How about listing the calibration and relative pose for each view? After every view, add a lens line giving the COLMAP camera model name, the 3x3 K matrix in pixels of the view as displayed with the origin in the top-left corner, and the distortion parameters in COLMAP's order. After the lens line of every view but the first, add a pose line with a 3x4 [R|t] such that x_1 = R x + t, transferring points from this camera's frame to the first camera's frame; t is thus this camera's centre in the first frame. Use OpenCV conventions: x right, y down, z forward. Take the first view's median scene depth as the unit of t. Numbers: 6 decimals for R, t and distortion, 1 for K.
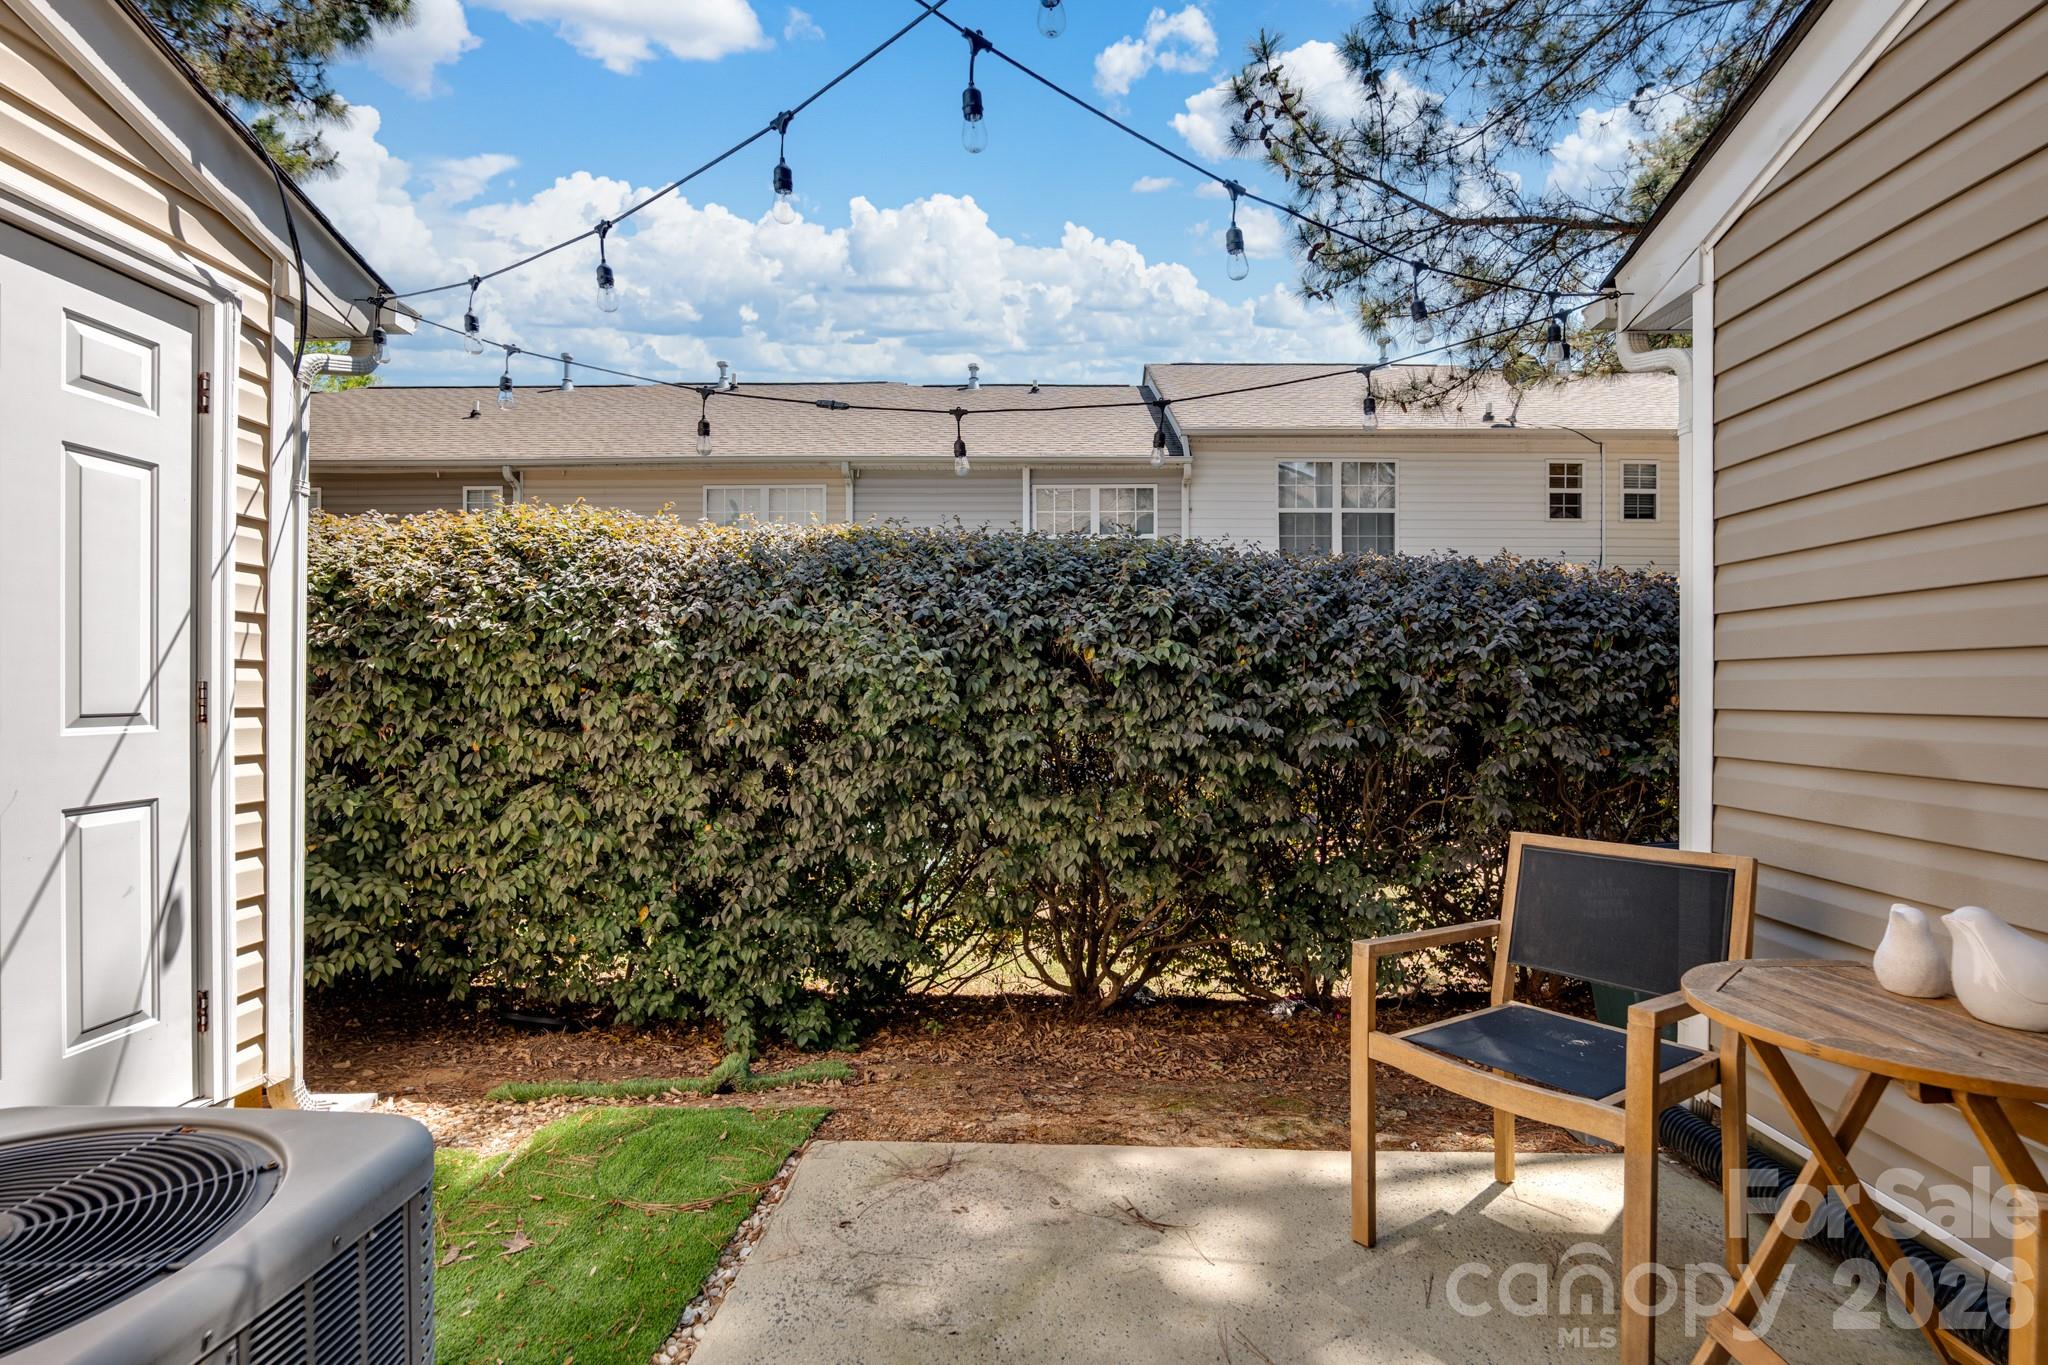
lens RADIAL K [[987.3, 0, 1030.2], [0, 987.3, 691.8], [0, 0, 1]] dist [0.001277, -0.000070]
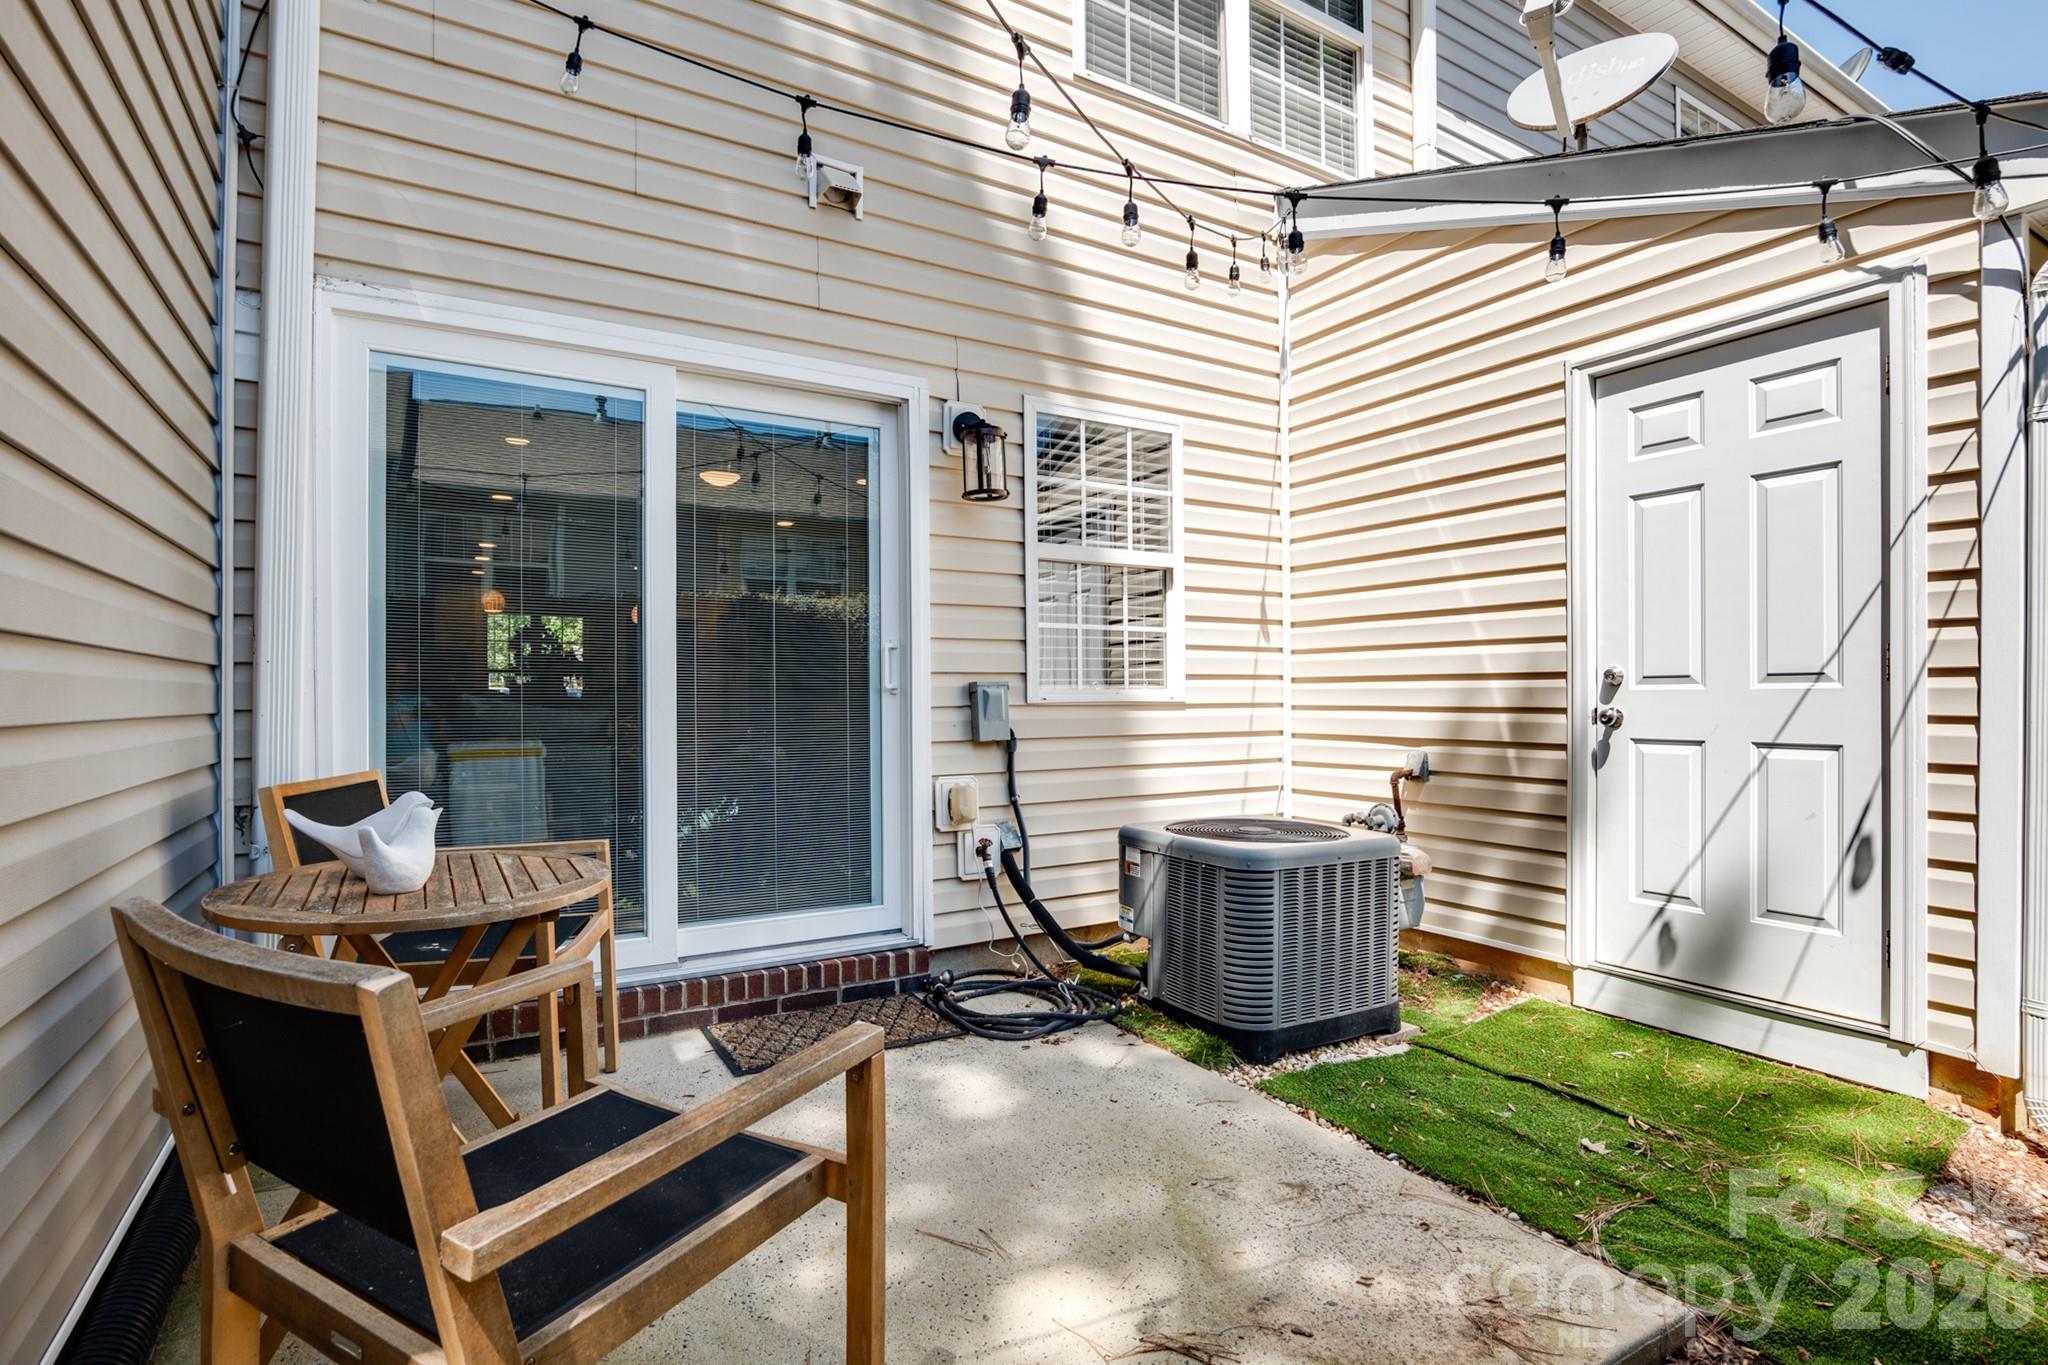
lens RADIAL K [[987.3, 0, 1022.5], [0, 987.3, 690.5], [0, 0, 1]] dist [0.001277, -0.000070]
pose [[-0.836460, -0.001430, -0.548027, 0.539119], [0.001357, 0.999988, -0.004679, 0.044569], [0.548027, -0.004658, -0.836448, 1.365954]]
